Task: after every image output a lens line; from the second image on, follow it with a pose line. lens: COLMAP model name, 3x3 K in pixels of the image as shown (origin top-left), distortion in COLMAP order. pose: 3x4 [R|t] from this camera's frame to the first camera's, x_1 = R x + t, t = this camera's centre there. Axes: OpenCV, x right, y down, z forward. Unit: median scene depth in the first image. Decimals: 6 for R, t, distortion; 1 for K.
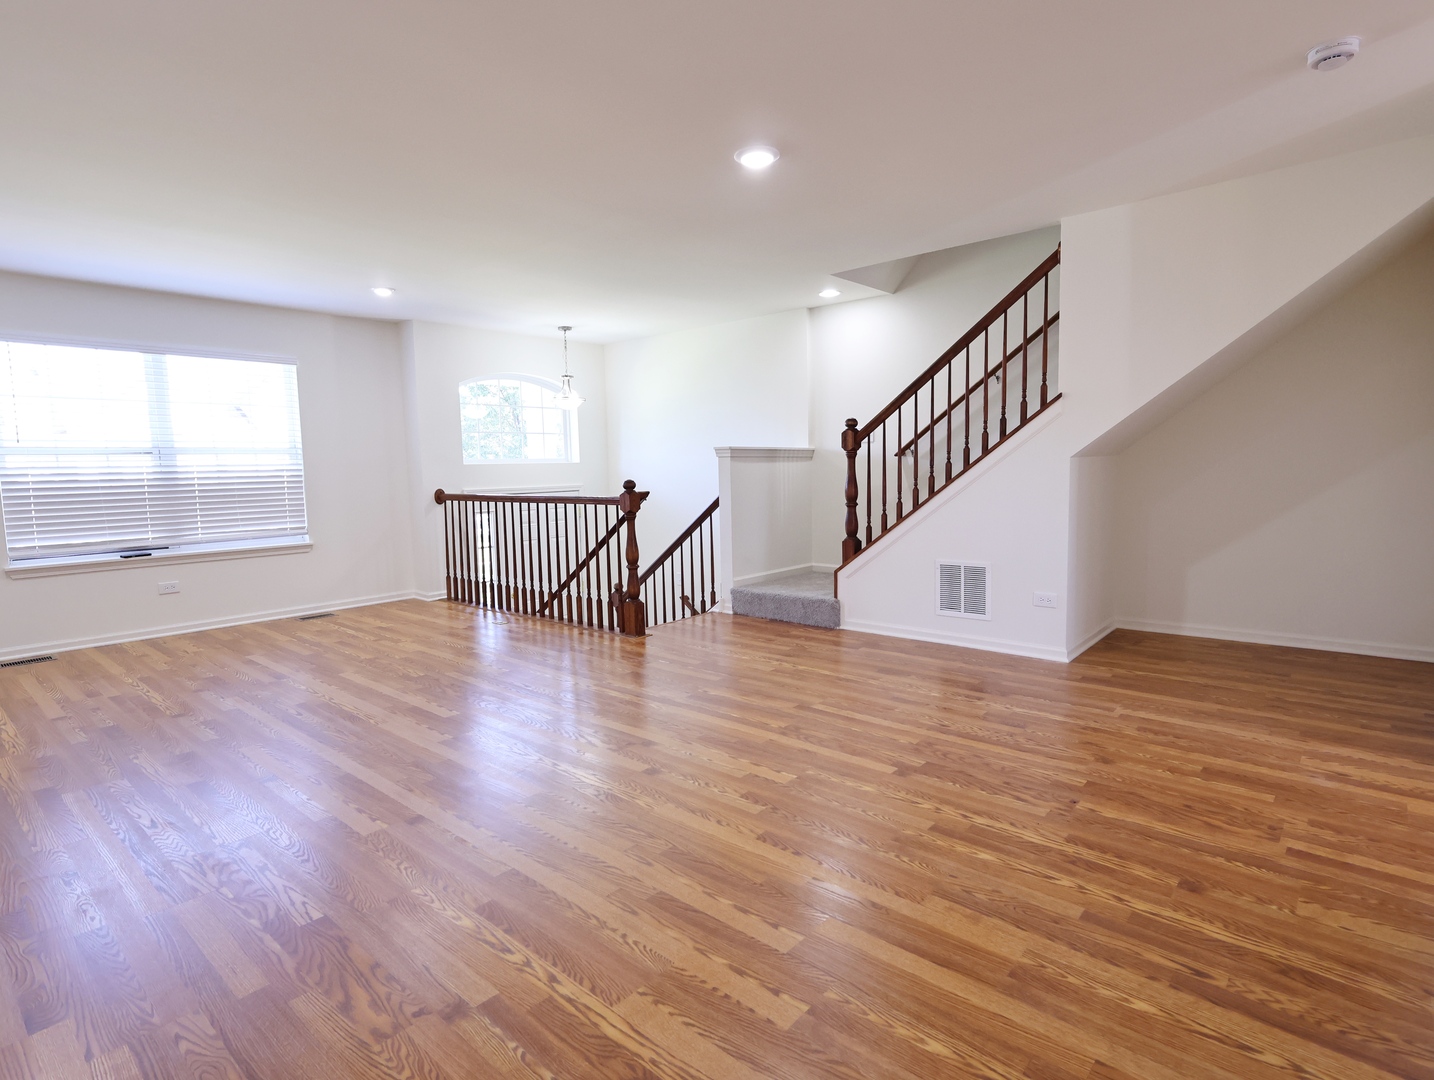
lens RADIAL K [[735.5, 0, 720.5], [0, 735.5, 528.4], [0, 0, 1]] dist [-0.001368, -0.000307]
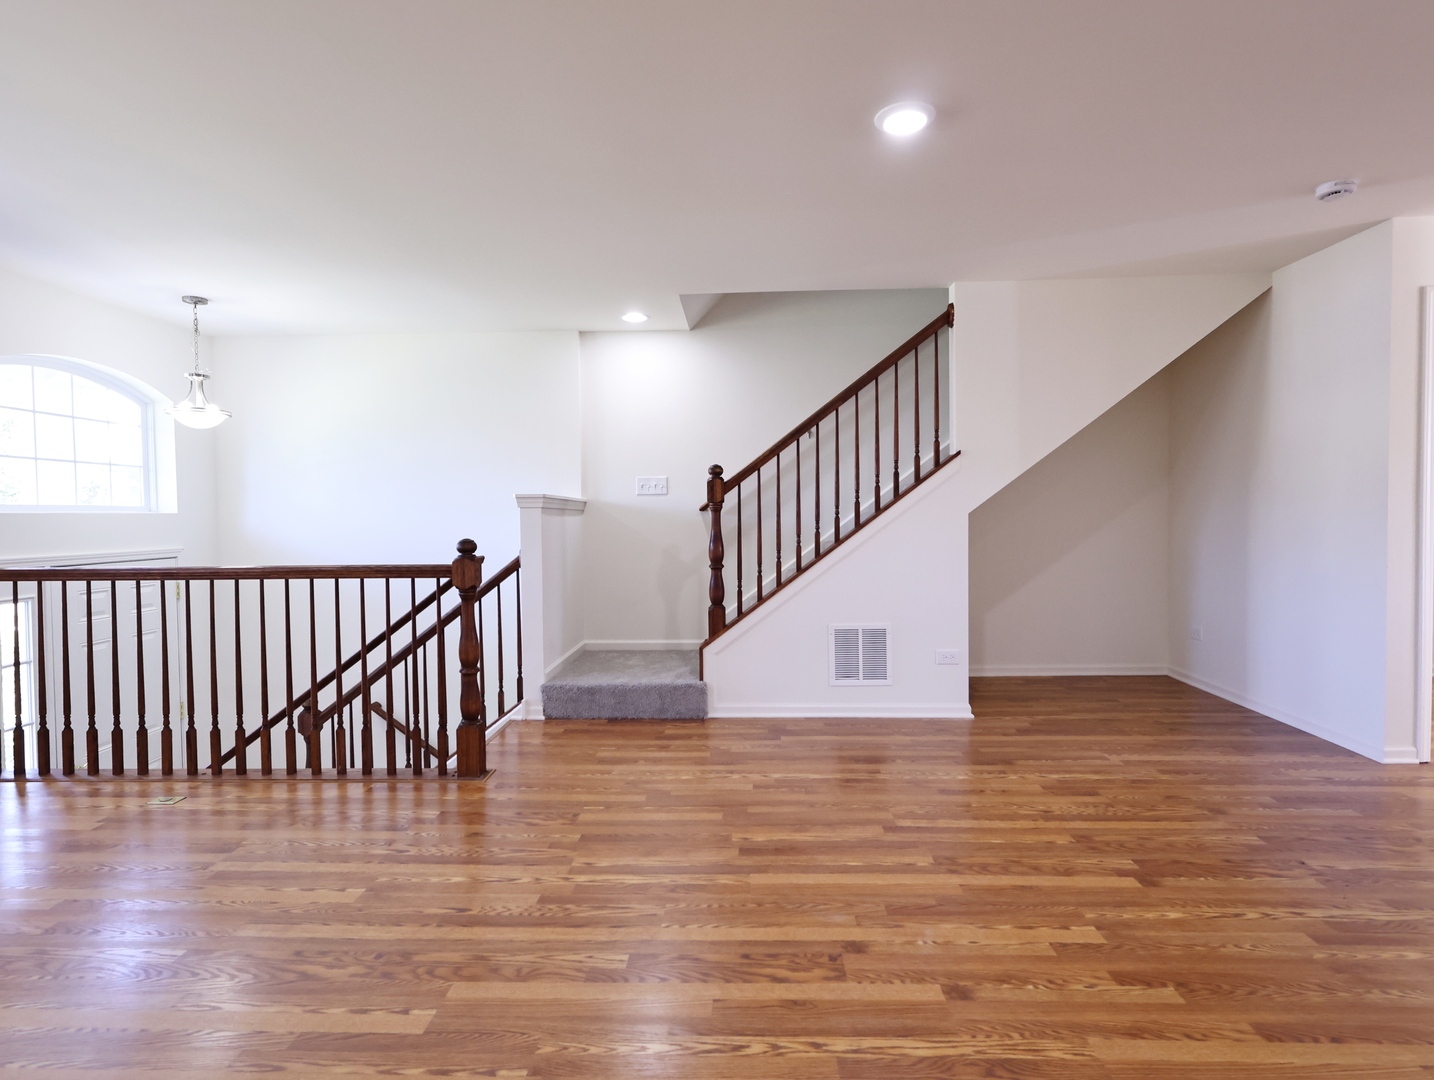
lens RADIAL K [[754.9, 0, 717.3], [0, 754.9, 535.5], [0, 0, 1]] dist [0.001003, 0.000455]
pose [[0.783155, -0.002574, 0.621821, -0.367567], [0.047546, 0.997312, -0.055753, -0.020282], [-0.620006, 0.073229, 0.781172, 0.328672]]
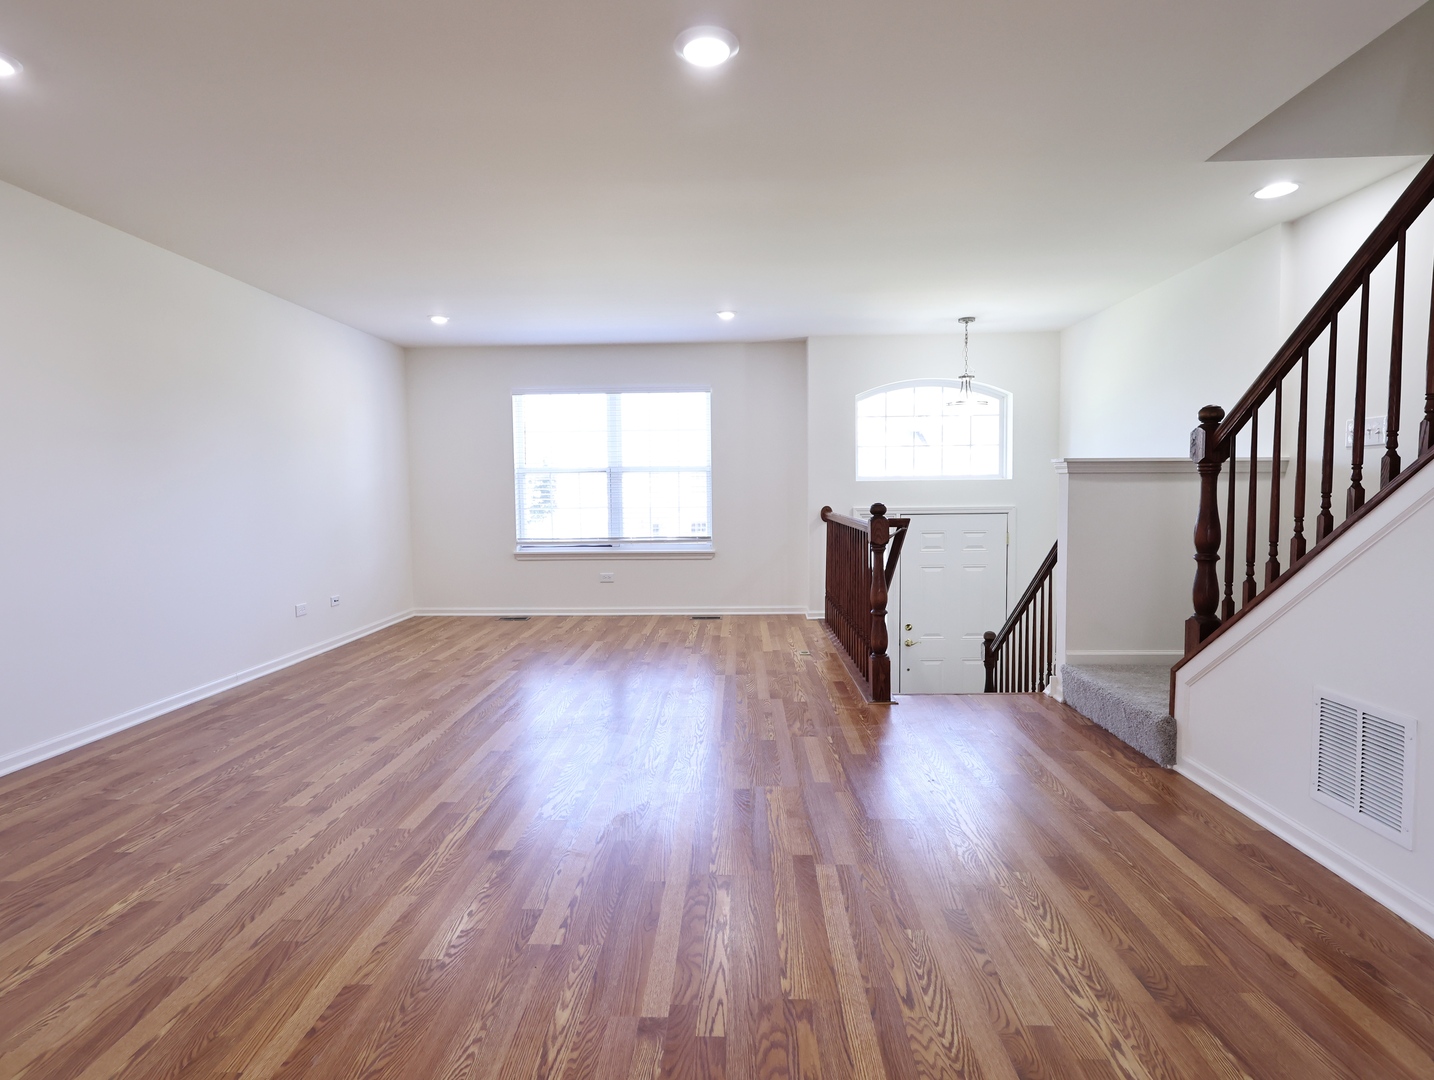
lens RADIAL K [[741.7, 0, 732.1], [0, 741.7, 537.6], [0, 0, 1]] dist [-0.004360, -0.000486]
pose [[0.643962, 0.064965, -0.762294, 0.385105], [-0.069886, 0.997217, 0.025949, -0.038309], [0.761858, 0.036564, 0.646711, 0.359527]]
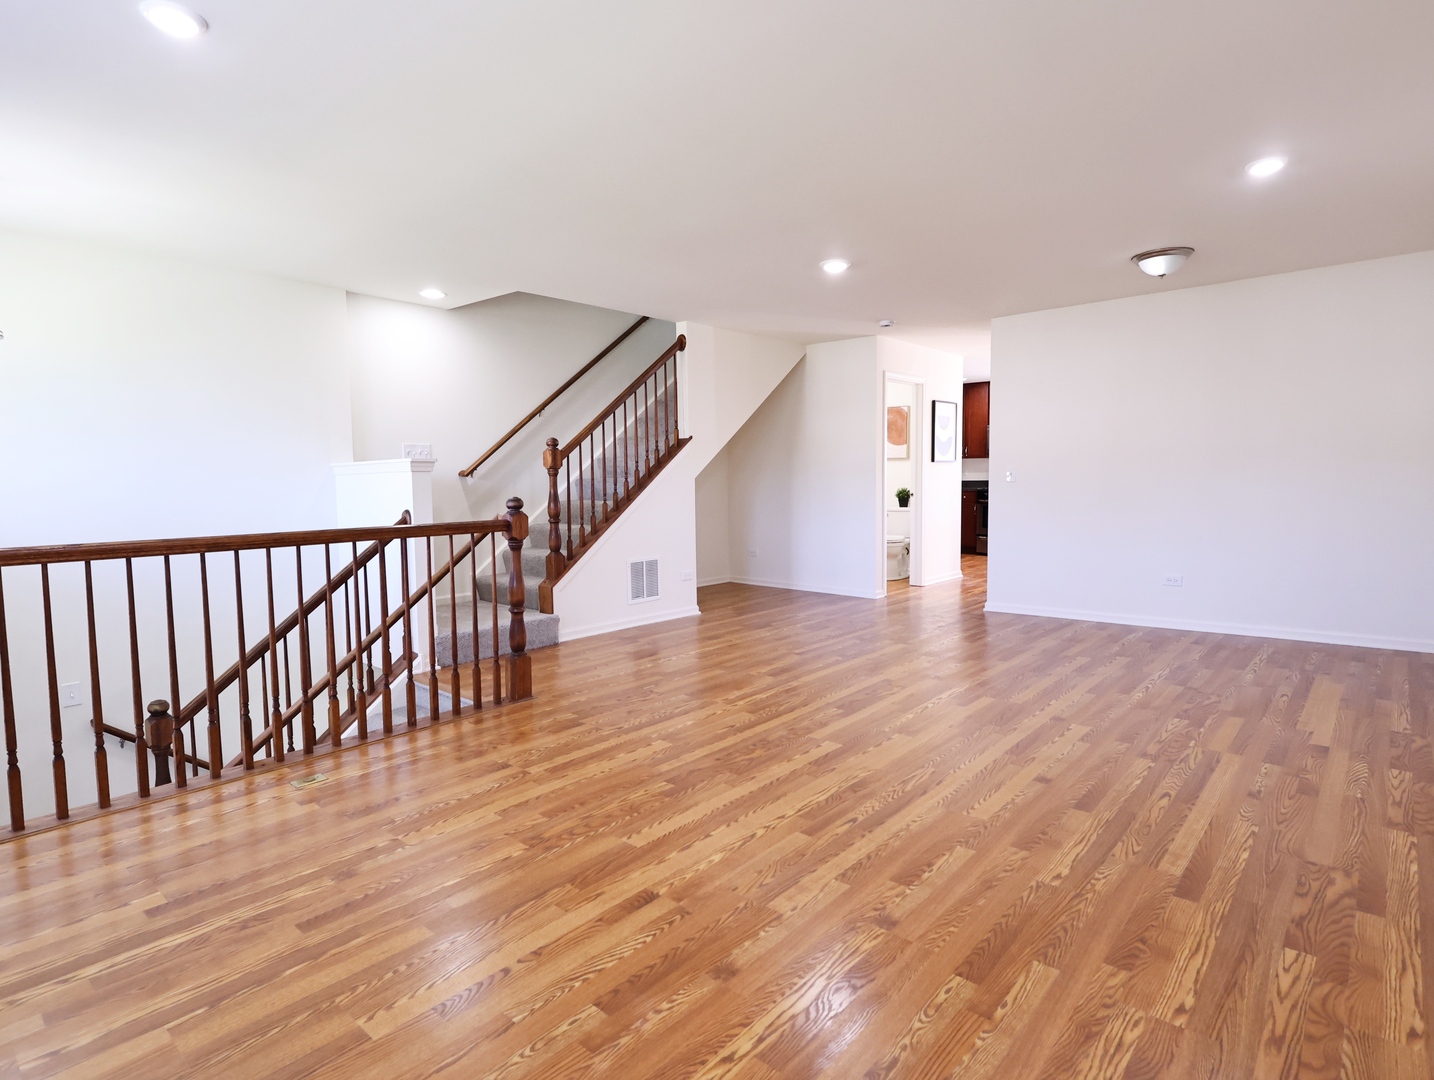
lens RADIAL K [[754.9, 0, 717.3], [0, 754.9, 535.5], [0, 0, 1]] dist [0.001003, 0.000455]
pose [[0.016798, -0.053430, 0.998430, -0.903755], [0.098791, 0.993774, 0.051519, -0.045637], [-0.994966, 0.097771, 0.021972, 0.769683]]
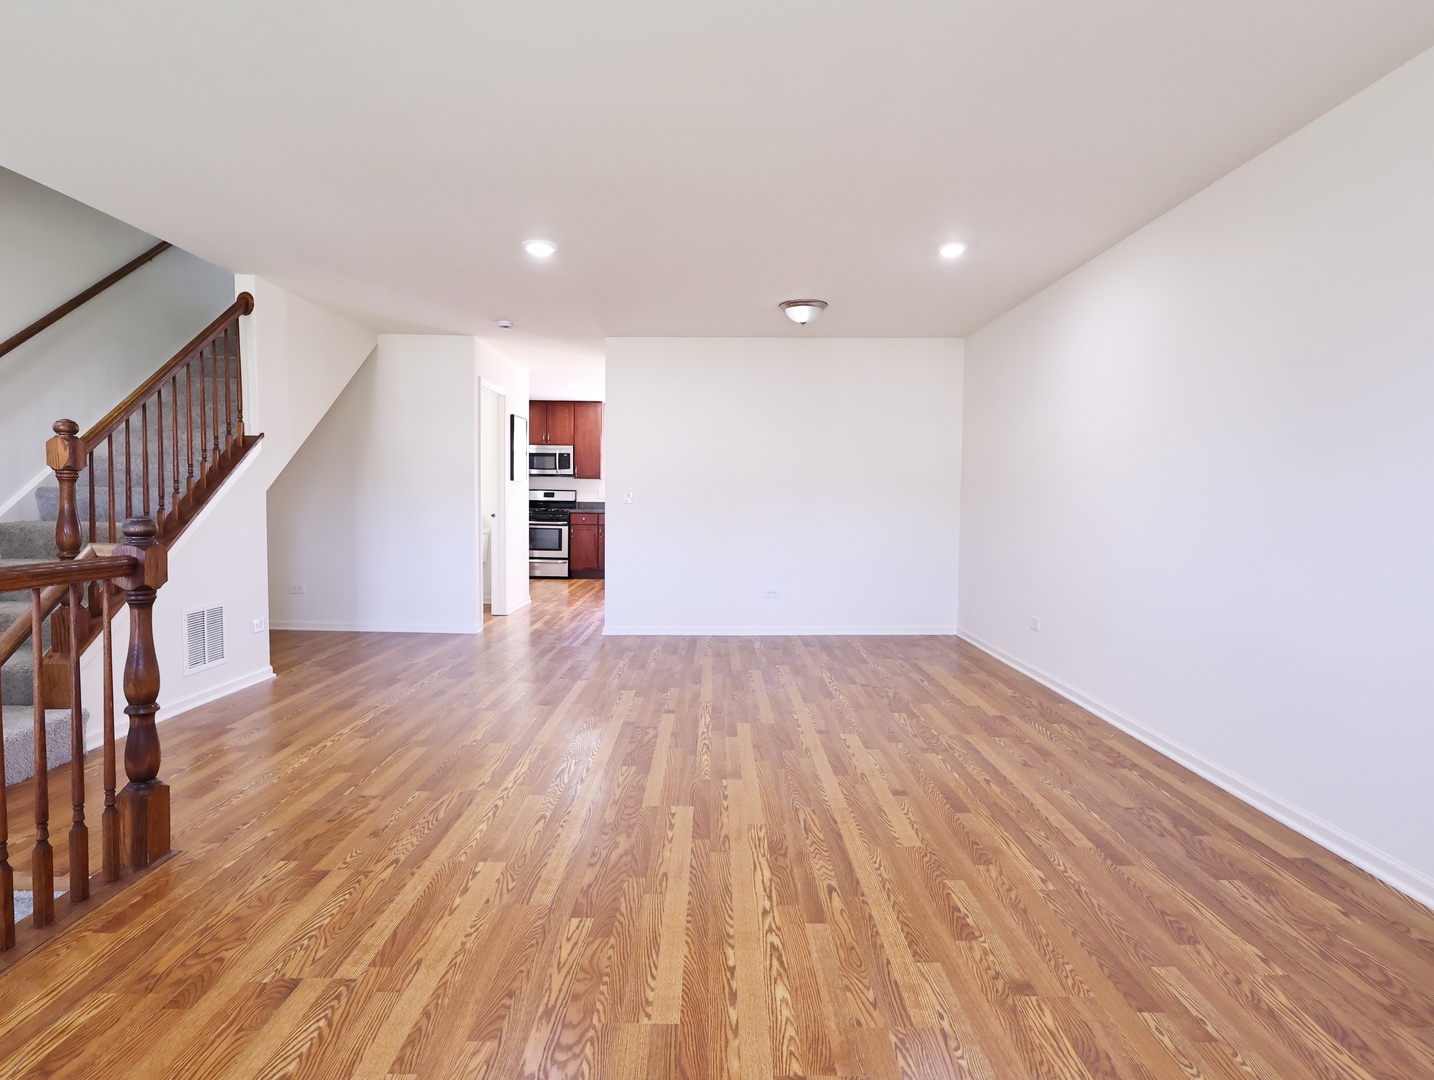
lens RADIAL K [[776.0, 0, 703.6], [0, 776.0, 531.8], [0, 0, 1]] dist [-0.001706, -0.000080]
pose [[-0.642294, -0.017001, 0.766270, -0.701802], [0.071069, 0.994126, 0.081627, -0.069908], [-0.763156, 0.106886, -0.637313, 1.032277]]
